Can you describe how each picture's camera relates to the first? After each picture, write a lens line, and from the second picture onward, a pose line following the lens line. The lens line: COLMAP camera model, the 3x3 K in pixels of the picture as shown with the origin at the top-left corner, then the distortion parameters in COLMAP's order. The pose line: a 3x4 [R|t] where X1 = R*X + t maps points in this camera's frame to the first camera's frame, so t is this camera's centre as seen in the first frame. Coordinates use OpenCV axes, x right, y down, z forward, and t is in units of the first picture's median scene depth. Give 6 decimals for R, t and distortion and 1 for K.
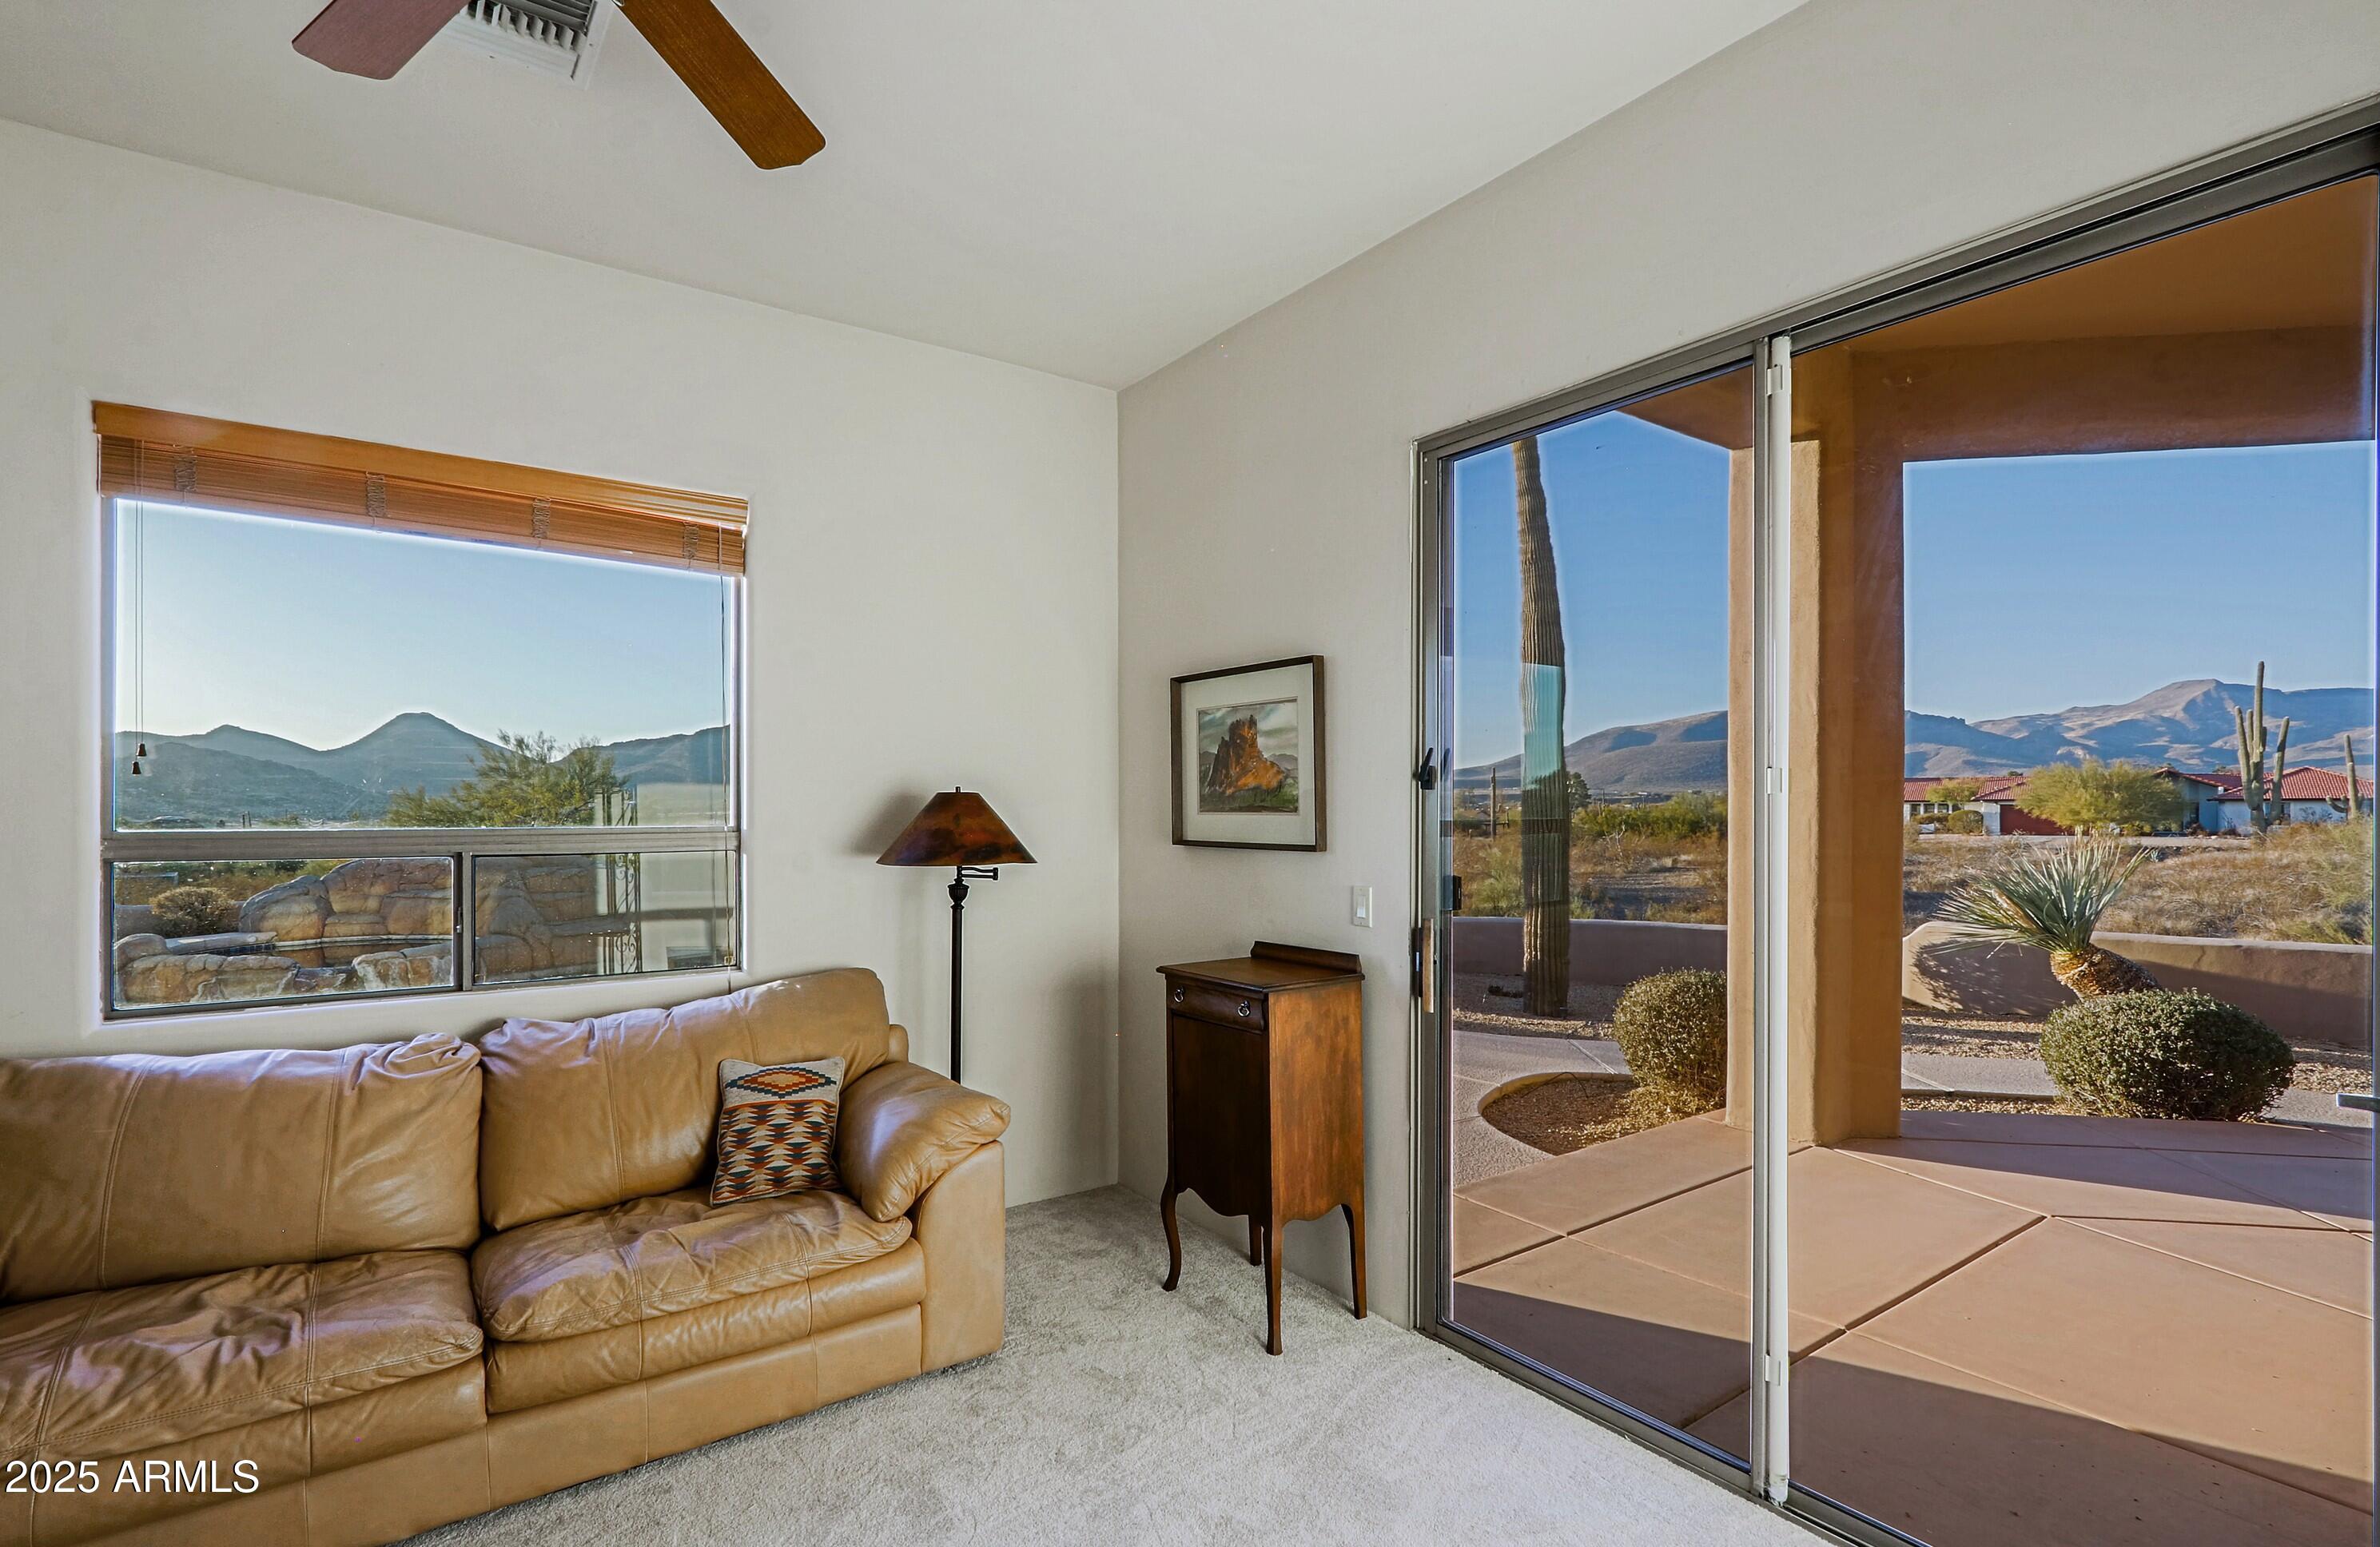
lens RADIAL K [[1147.3, 0, 1182.9], [0, 1147.3, 802.2], [0, 0, 1]] dist [-0.000780, -0.000209]
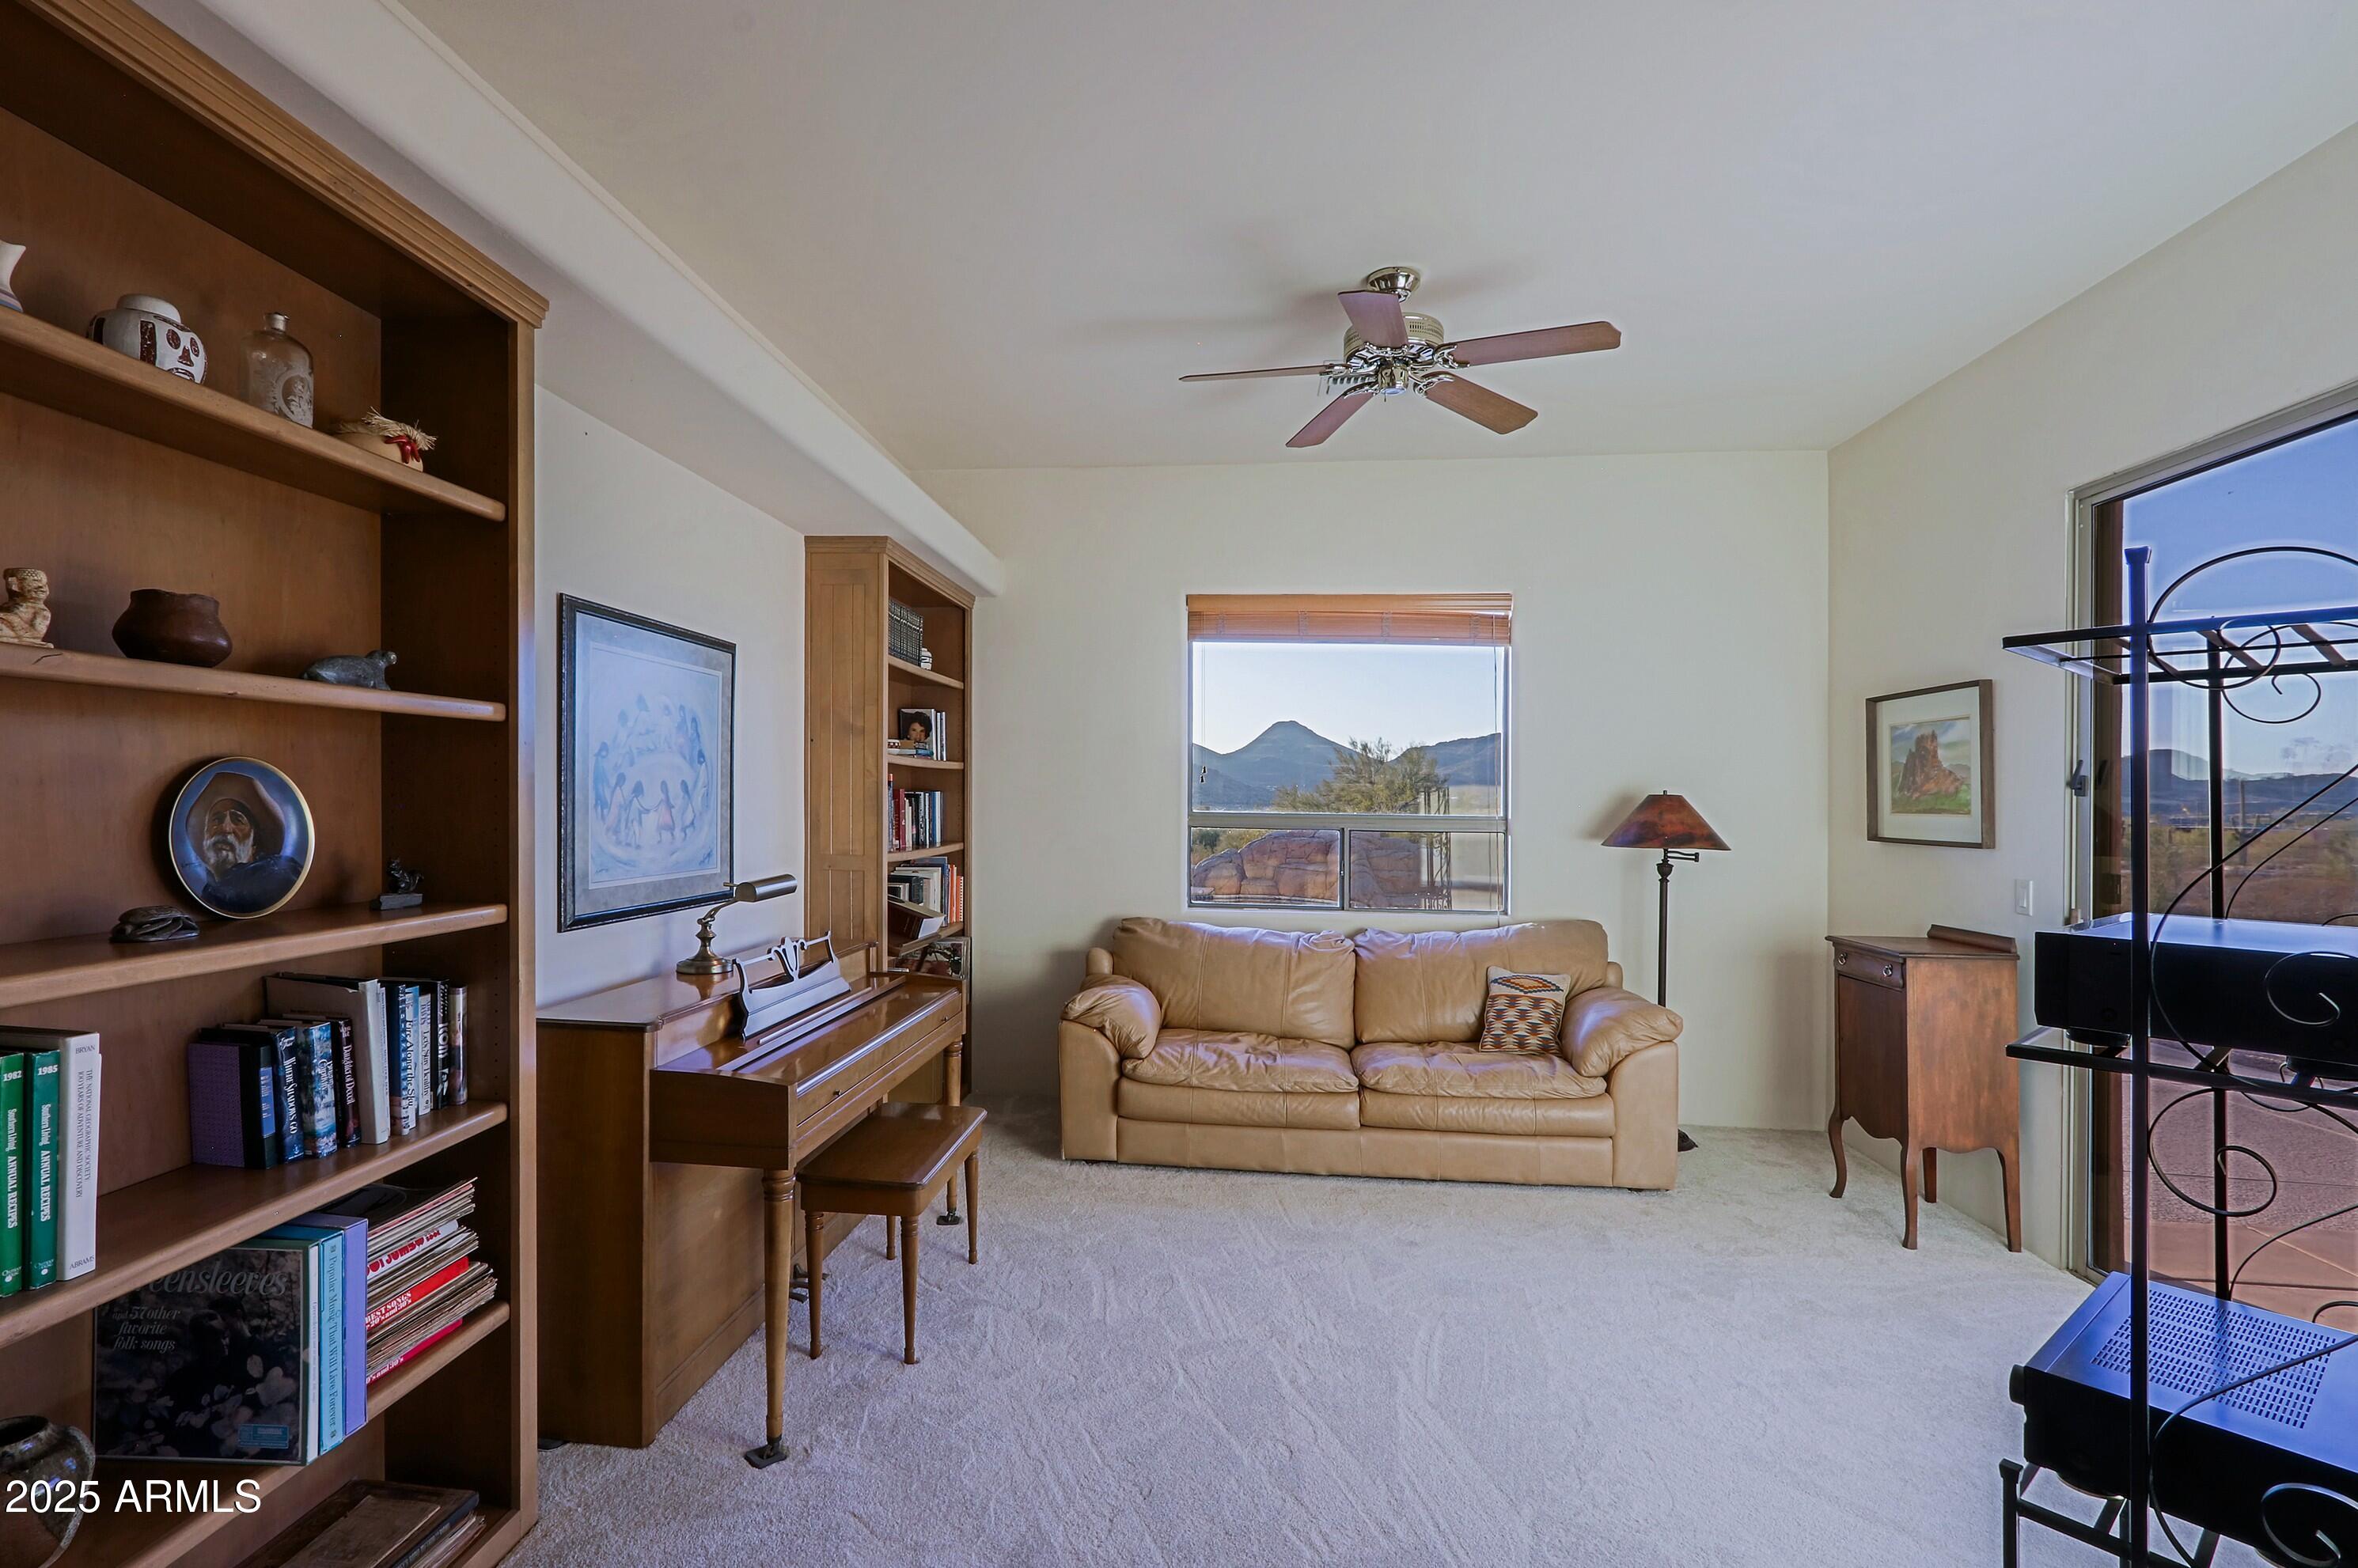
lens RADIAL K [[1095.0, 0, 1161.6], [0, 1095.0, 770.4], [0, 0, 1]] dist [-0.000989, -0.000129]
pose [[0.759340, -0.006171, -0.650665, 0.230133], [-0.011062, 0.999688, -0.022391, -0.002346], [0.650601, 0.024199, 0.759034, -0.425473]]
